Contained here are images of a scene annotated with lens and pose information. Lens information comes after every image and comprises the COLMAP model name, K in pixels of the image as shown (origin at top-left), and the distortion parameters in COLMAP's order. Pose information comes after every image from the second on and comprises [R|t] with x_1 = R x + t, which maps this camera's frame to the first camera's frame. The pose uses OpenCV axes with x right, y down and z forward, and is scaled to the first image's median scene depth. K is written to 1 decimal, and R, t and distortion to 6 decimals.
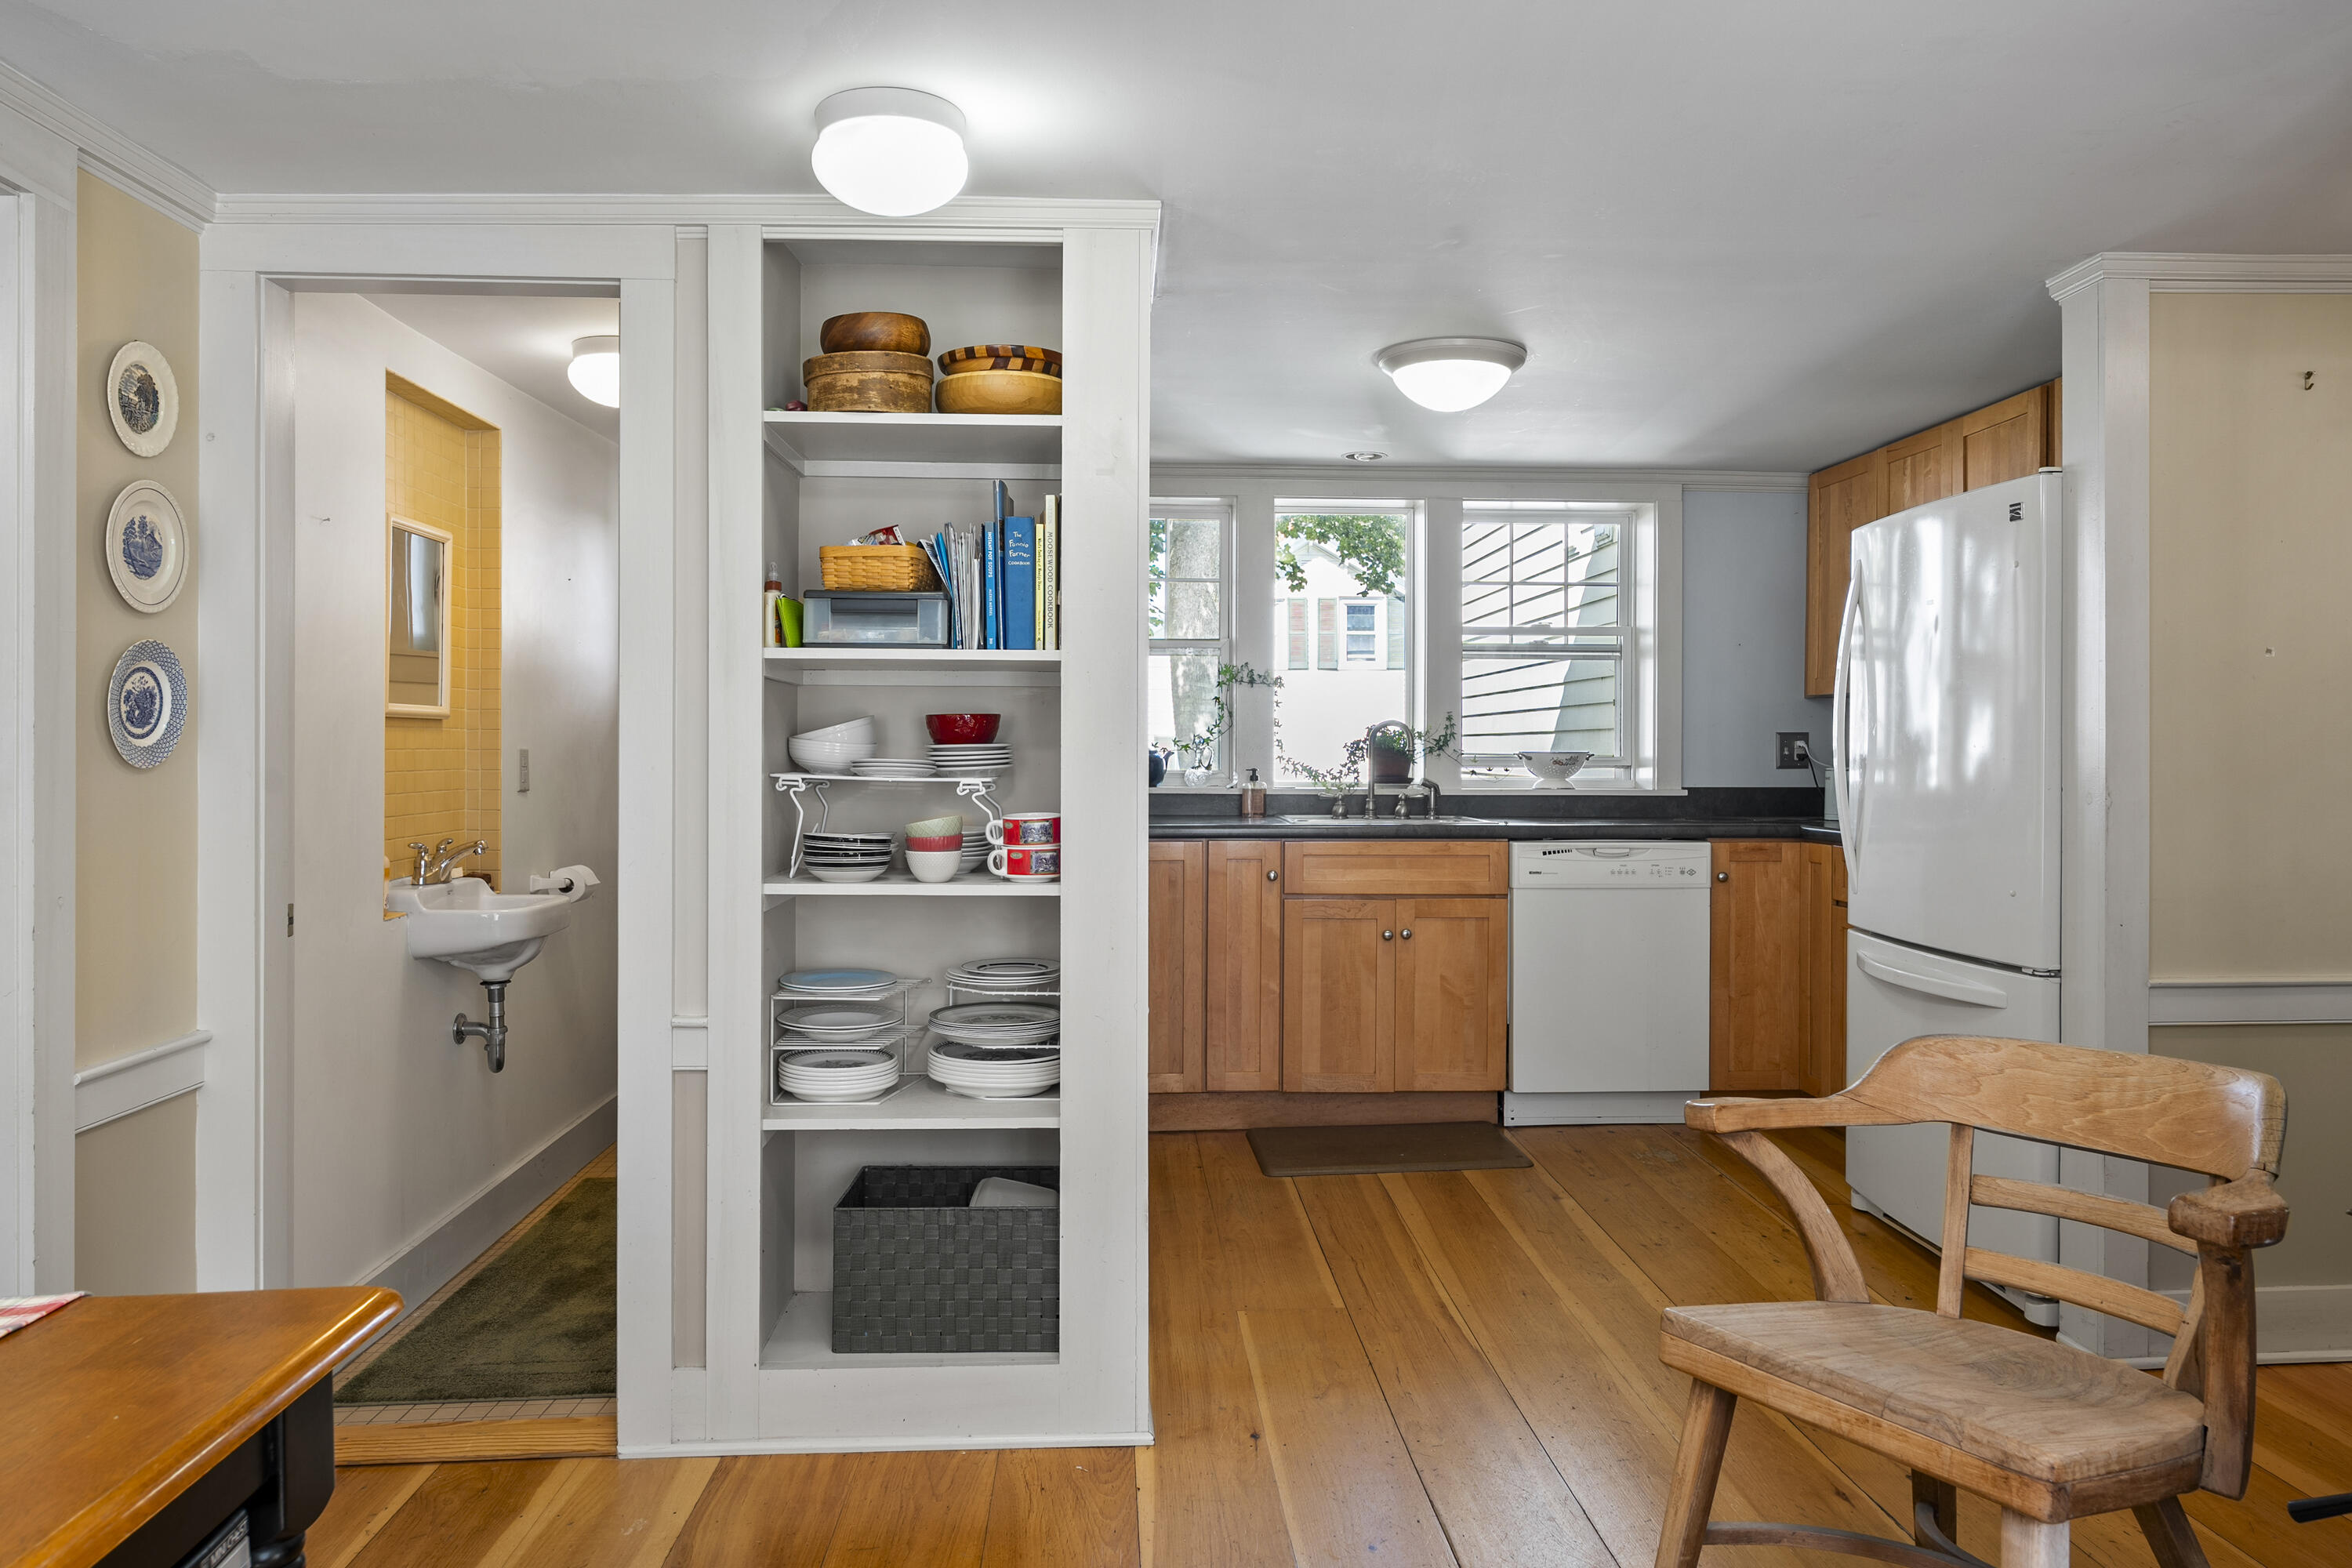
lens RADIAL K [[1568.6, 0, 1180.5], [0, 1568.6, 750.1], [0, 0, 1]] dist [0.000037, -0.000162]
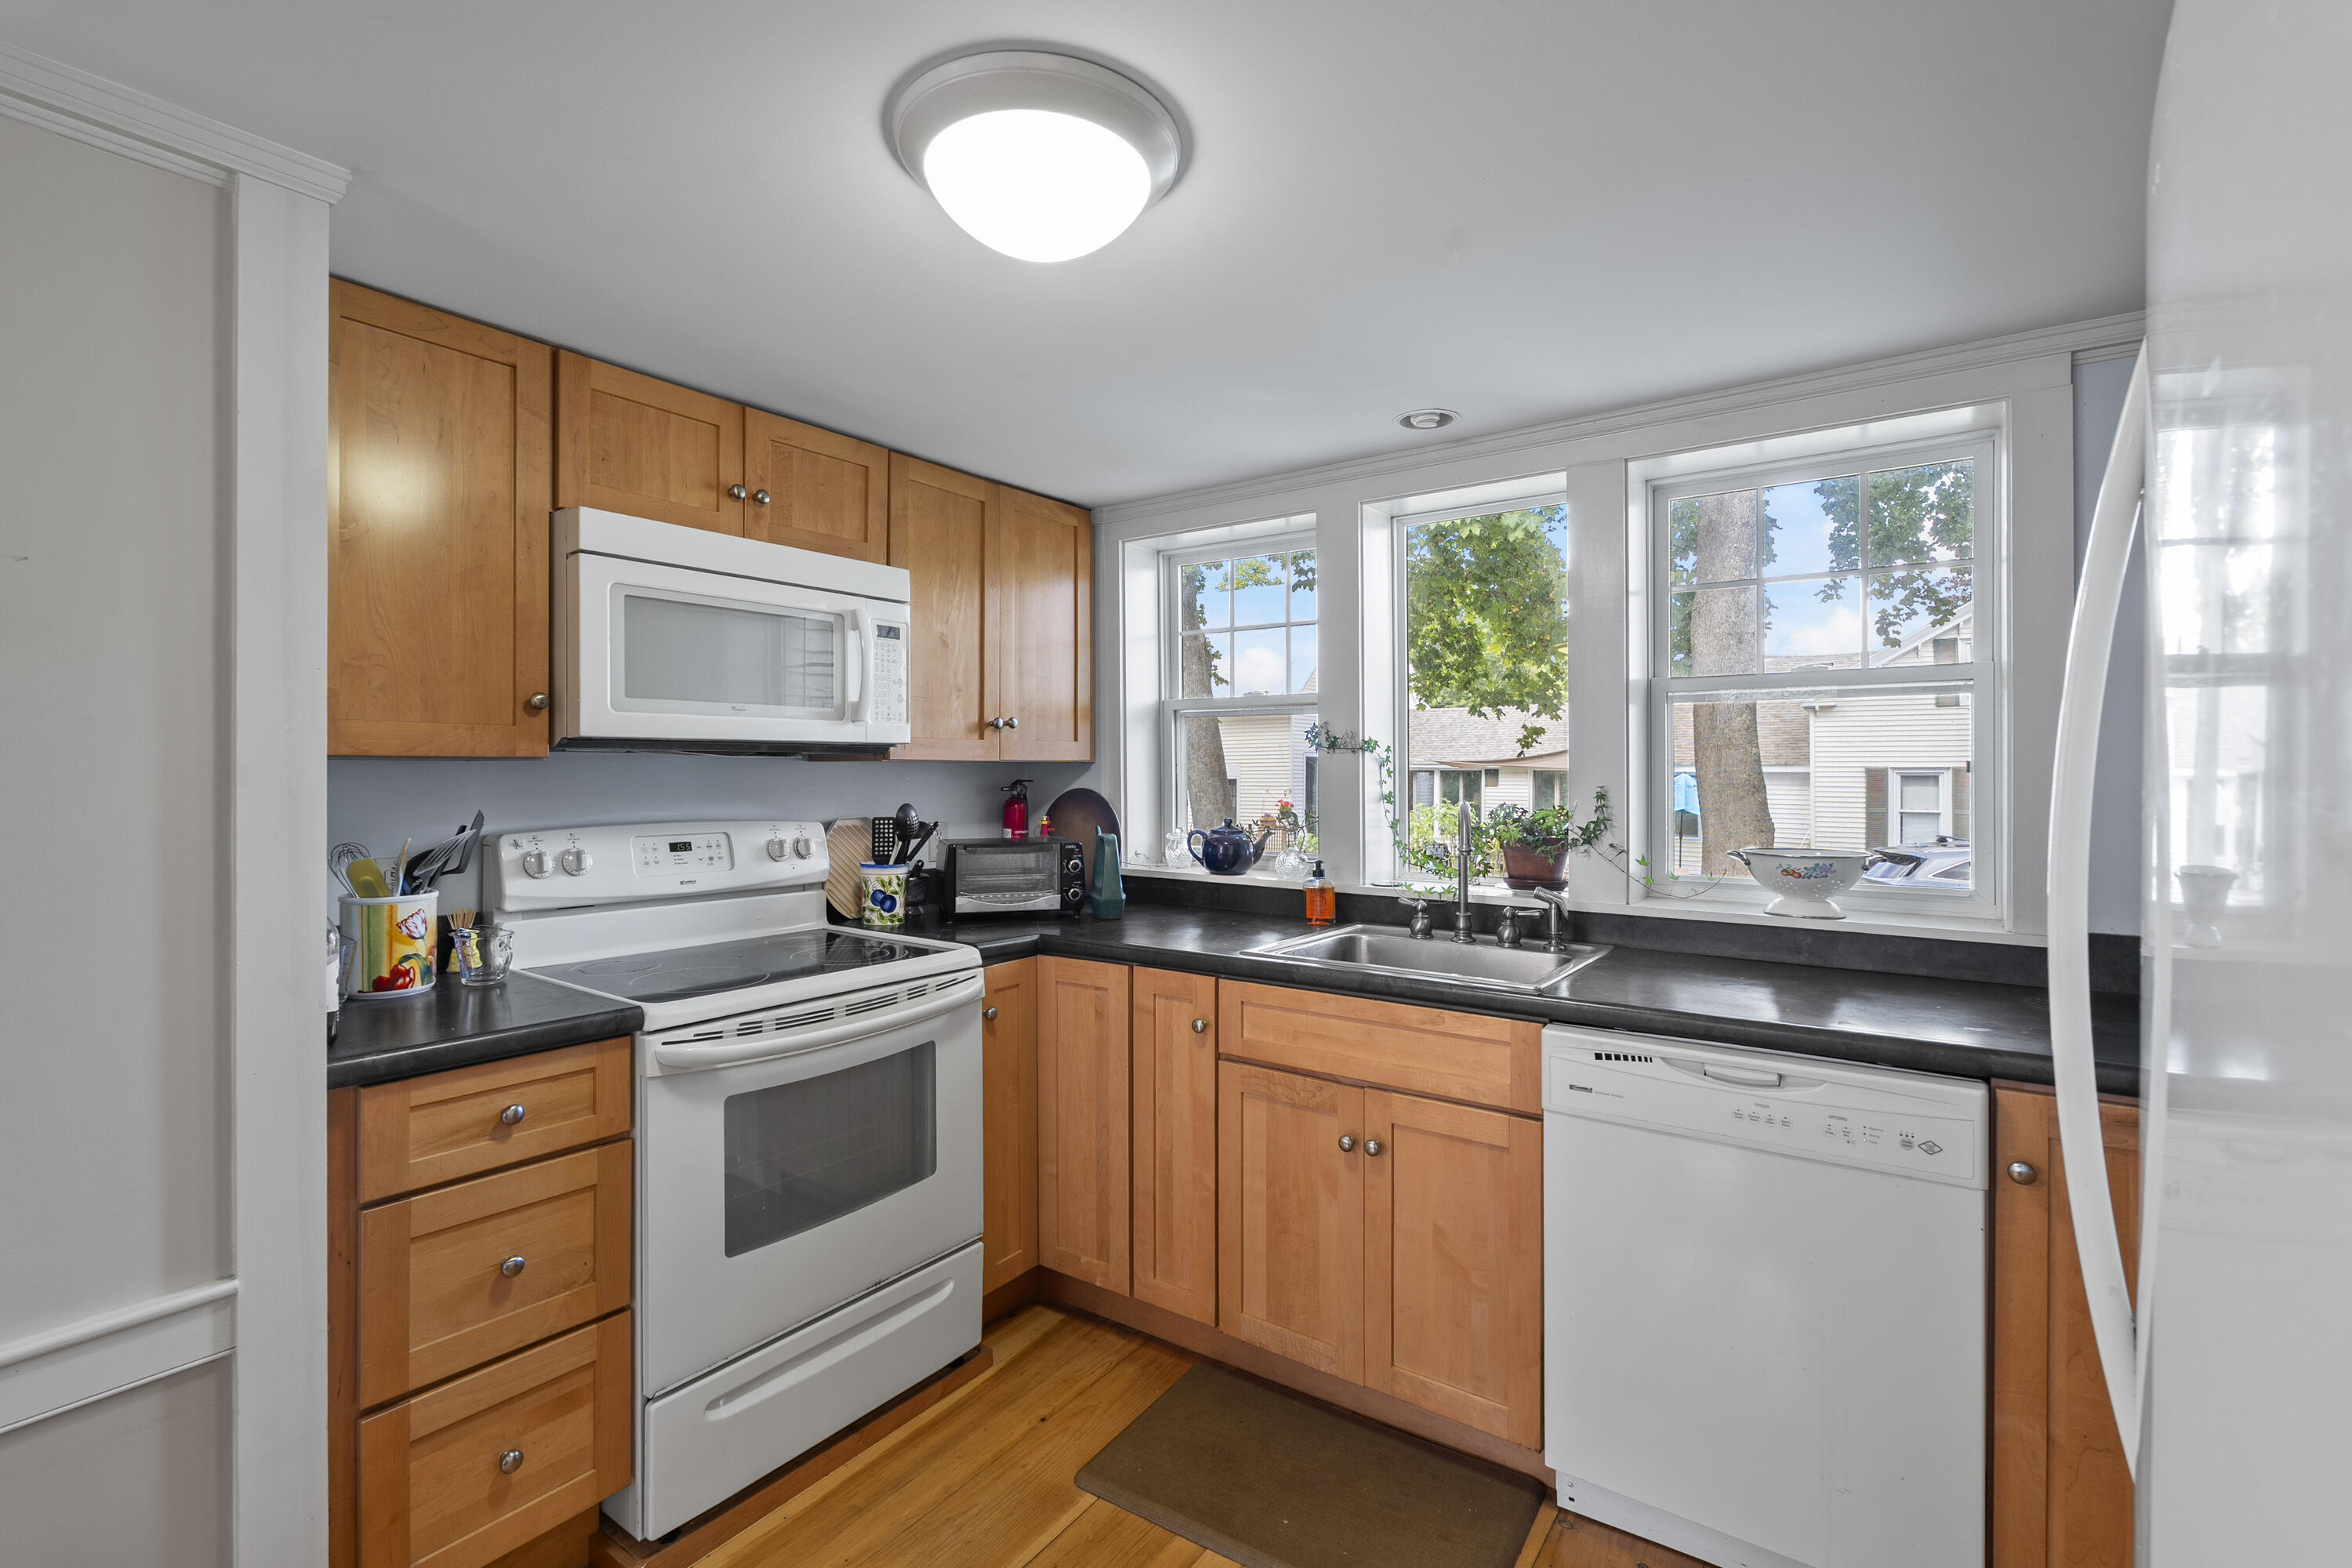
lens RADIAL K [[1050.1, 0, 1165.7], [0, 1050.1, 767.3], [0, 0, 1]] dist [-0.002165, -0.000470]
pose [[0.777205, -0.007104, -0.629207, 0.345406], [0.003268, 0.999968, -0.007253, -0.033635], [0.629238, 0.003581, 0.777204, 0.613152]]
